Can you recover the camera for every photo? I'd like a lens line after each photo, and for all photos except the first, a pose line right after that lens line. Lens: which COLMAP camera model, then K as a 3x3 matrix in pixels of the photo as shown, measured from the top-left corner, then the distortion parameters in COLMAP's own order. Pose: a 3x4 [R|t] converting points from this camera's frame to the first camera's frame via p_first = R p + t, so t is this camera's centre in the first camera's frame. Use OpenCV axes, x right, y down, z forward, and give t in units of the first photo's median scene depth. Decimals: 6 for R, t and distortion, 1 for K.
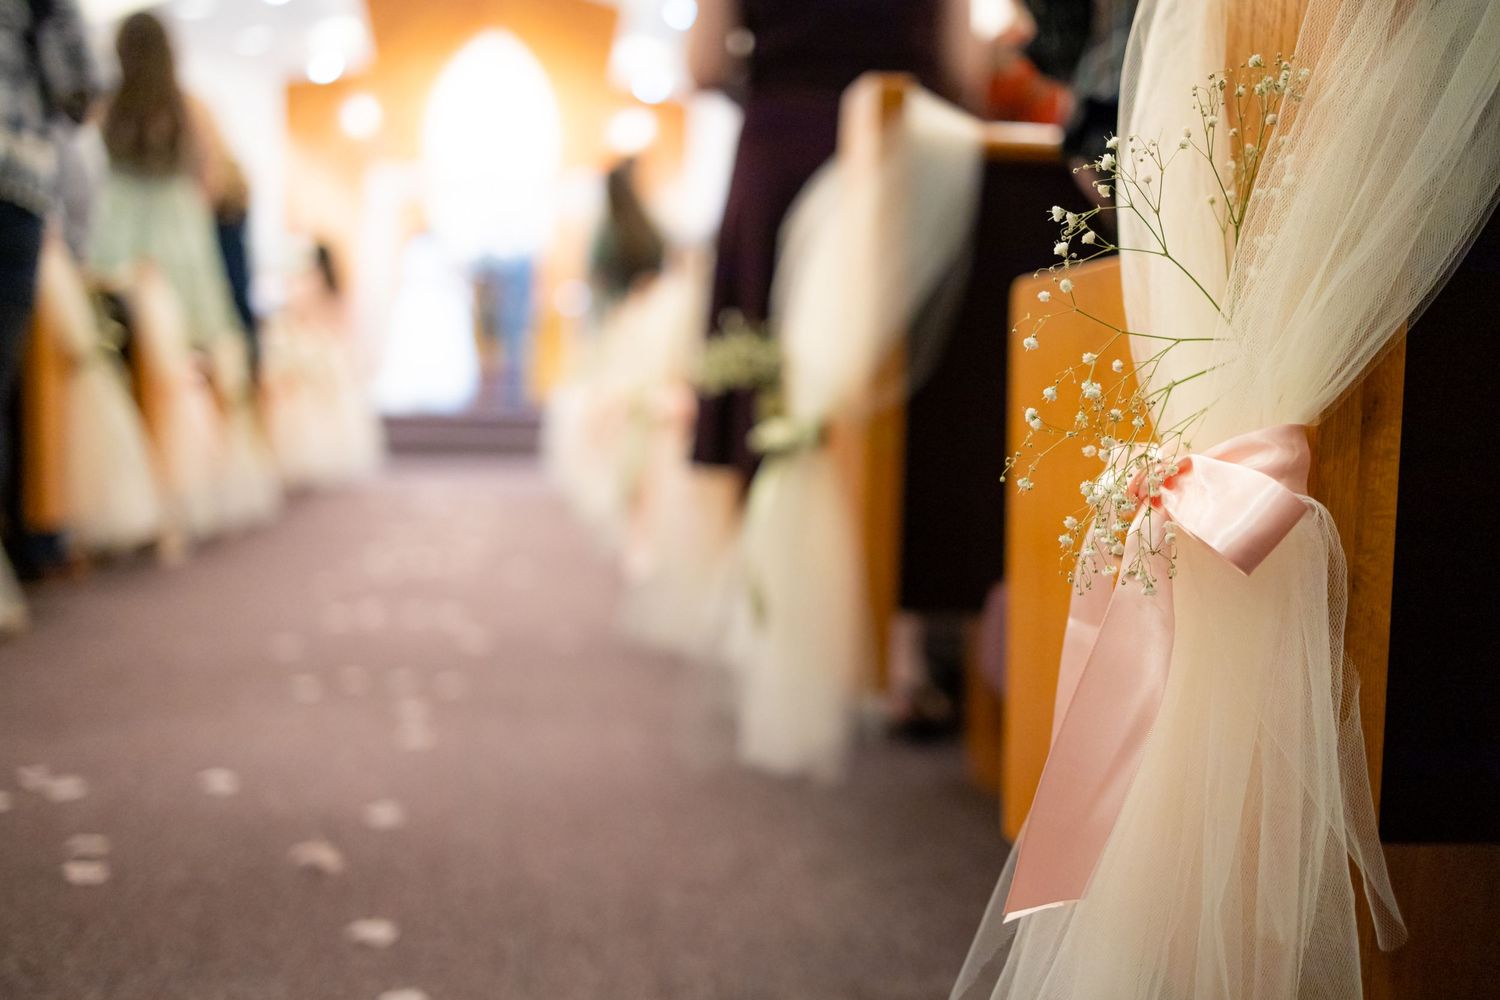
lens RADIAL K [[1566.8, 0, 750.0], [0, 1566.8, 500.0], [0, 0, 1]] dist [0.006202, 0.018739]
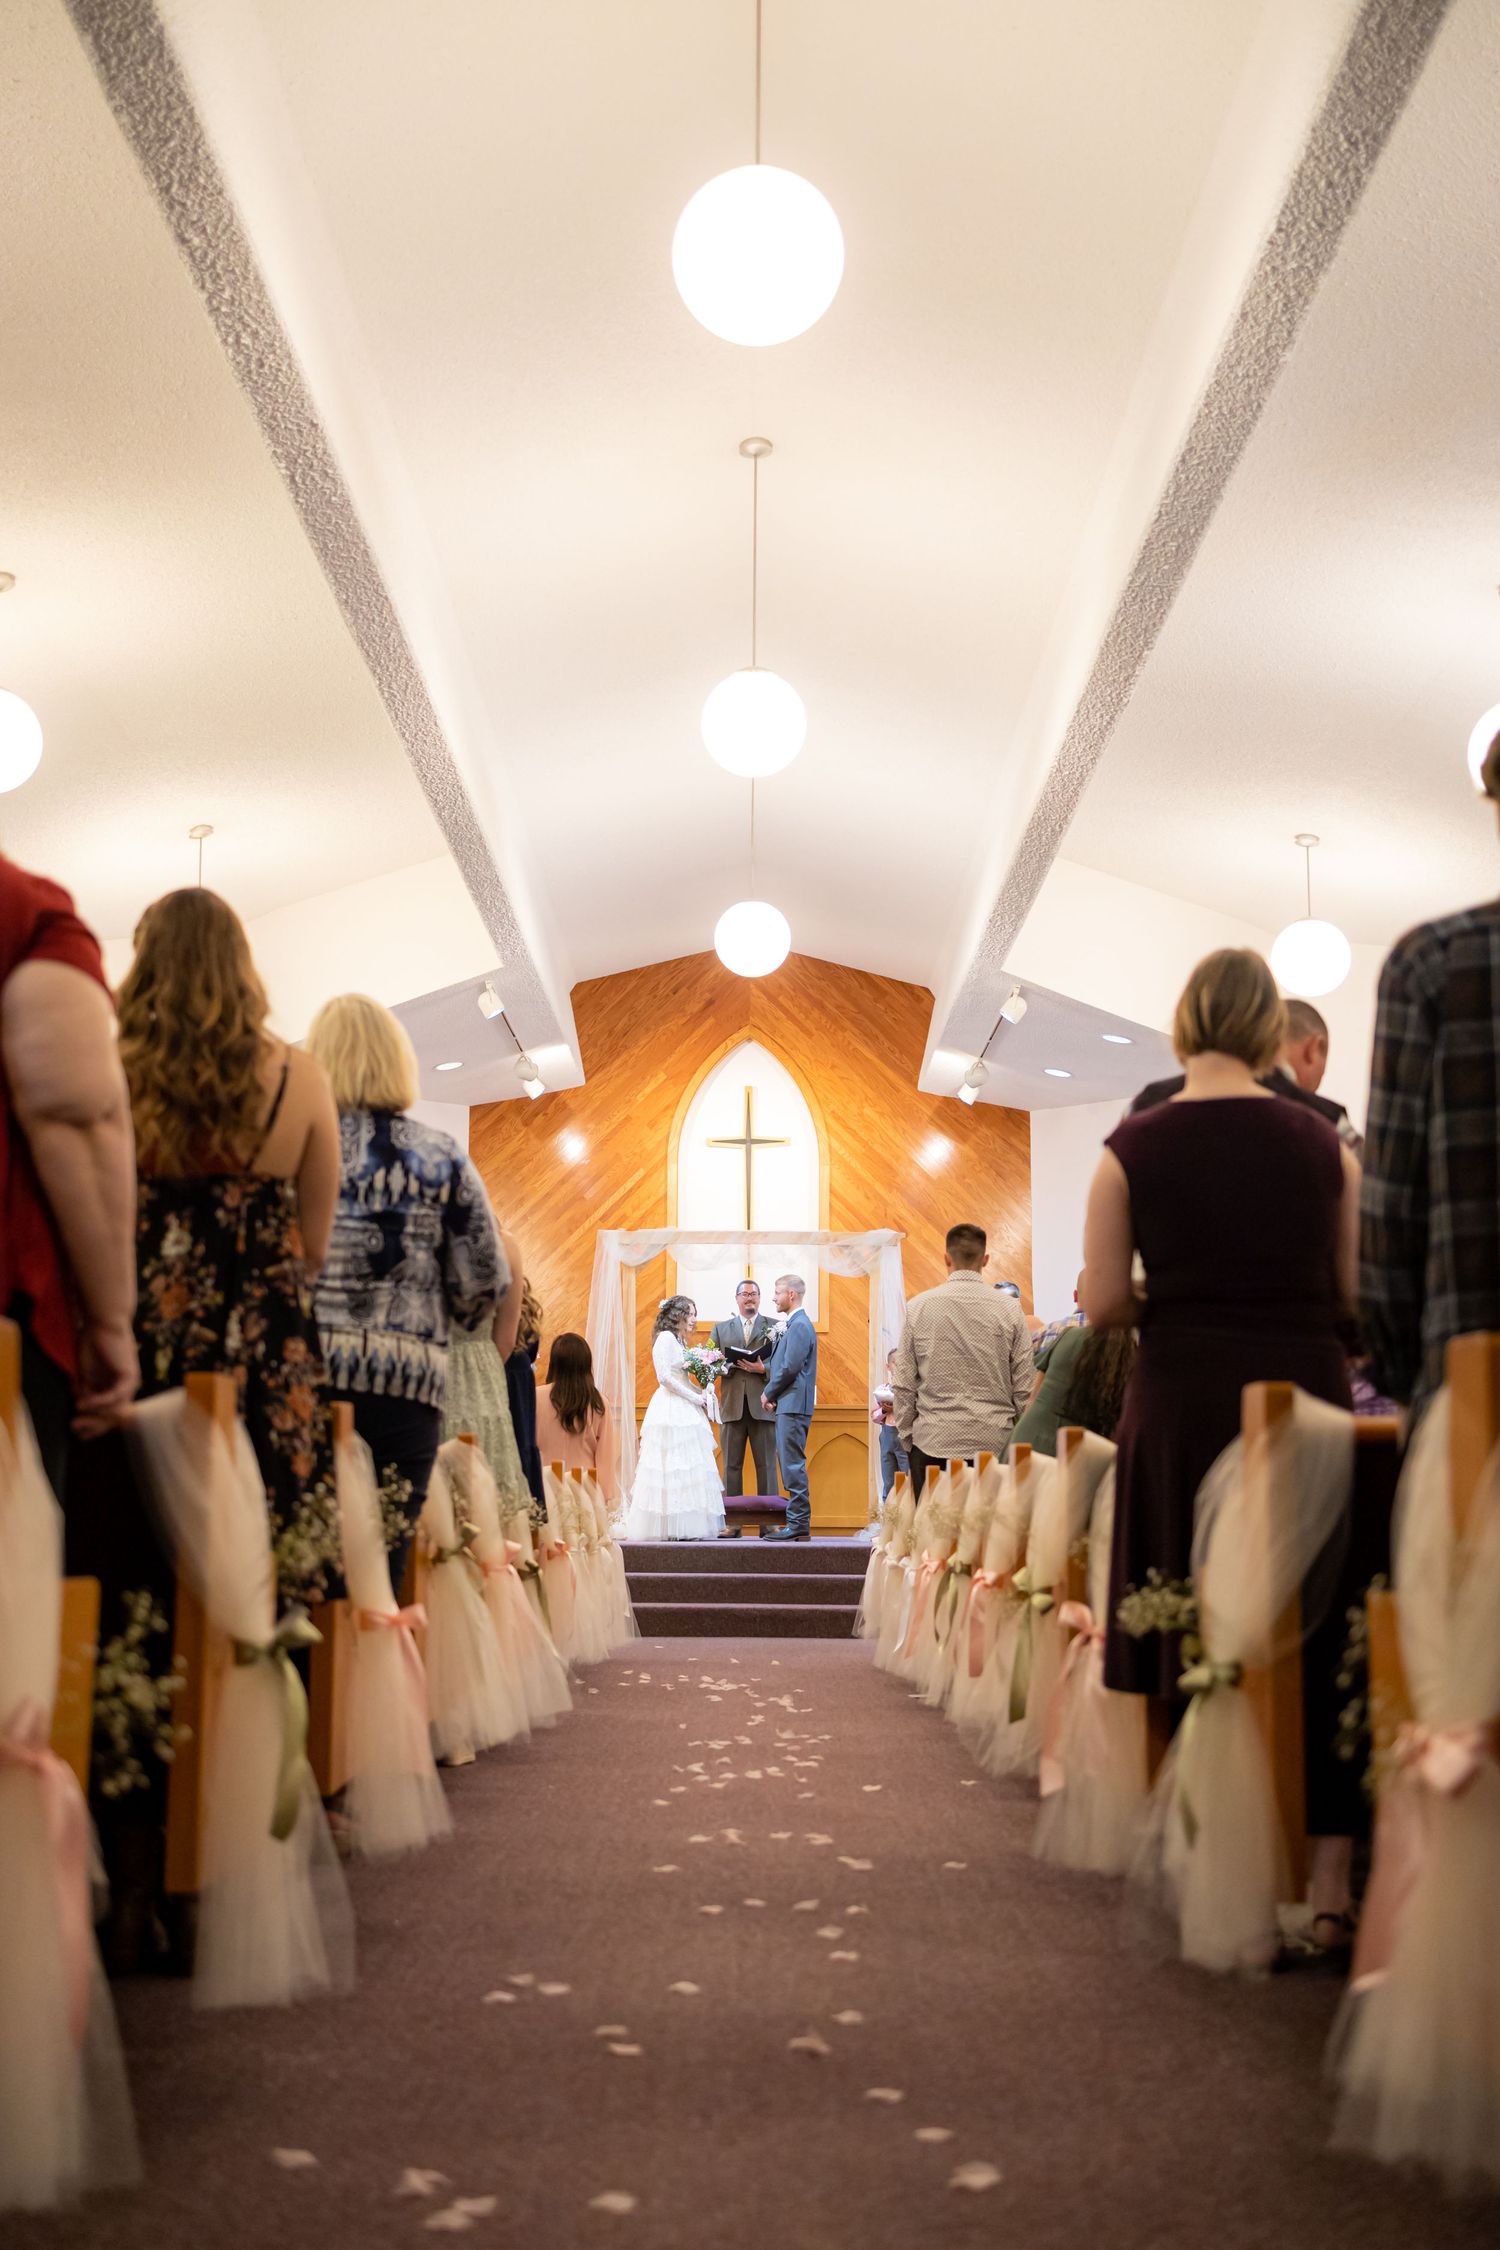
lens RADIAL K [[2350.3, 0, 732.1], [0, 2350.3, 1078.5], [0, 0, 1]] dist [0.006202, 0.018739]
pose [[0.987661, -0.038336, -0.151841, -0.044728], [0.000453, 0.970271, -0.242019, -0.048636], [0.156605, 0.238964, 0.958317, -0.911859]]
